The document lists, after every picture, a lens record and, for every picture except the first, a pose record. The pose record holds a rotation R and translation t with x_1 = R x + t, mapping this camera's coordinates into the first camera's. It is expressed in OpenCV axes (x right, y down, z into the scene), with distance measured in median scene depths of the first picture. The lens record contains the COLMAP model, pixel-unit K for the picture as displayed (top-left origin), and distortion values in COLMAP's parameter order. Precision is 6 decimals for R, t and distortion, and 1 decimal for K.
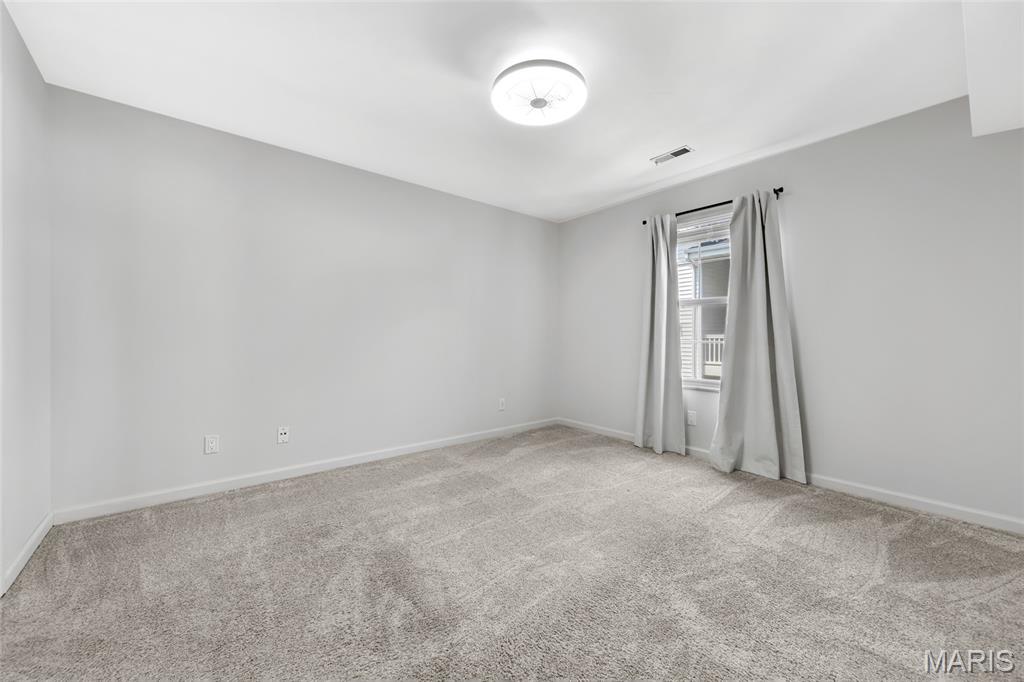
lens RADIAL K [[397.1, 0, 515.5], [0, 397.1, 335.3], [0, 0, 1]] dist [0.001731, -0.000040]
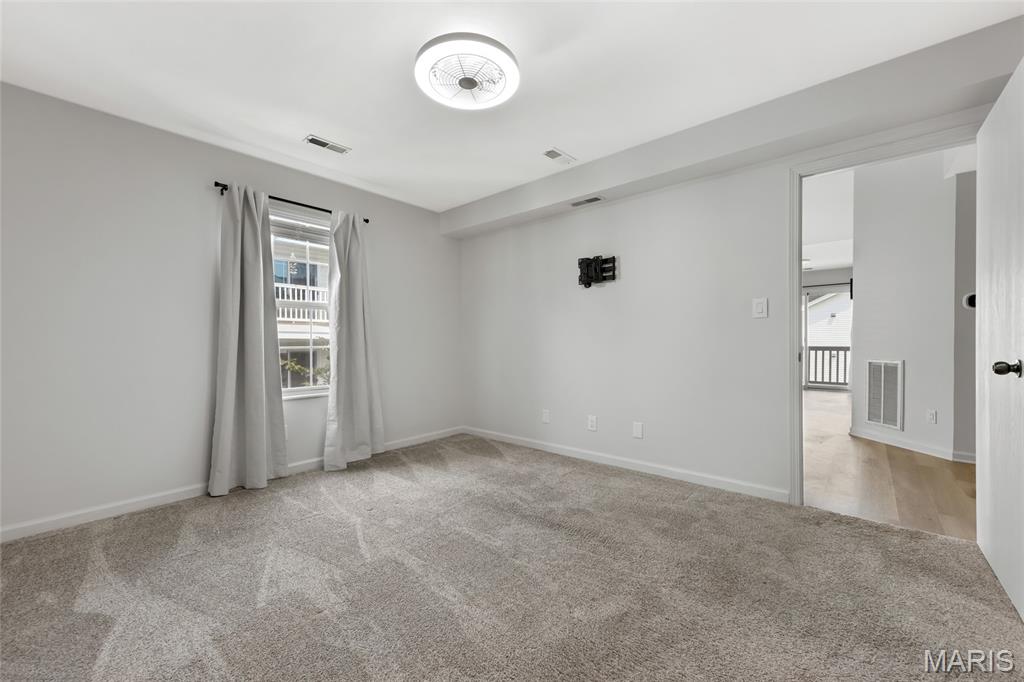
lens RADIAL K [[397.1, 0, 515.5], [0, 397.1, 335.3], [0, 0, 1]] dist [0.001731, -0.000040]
pose [[-0.164210, 0.013465, 0.986333, -0.682402], [0.004597, 0.999906, -0.012885, 0.005626], [-0.986415, 0.002418, -0.164257, 0.833852]]
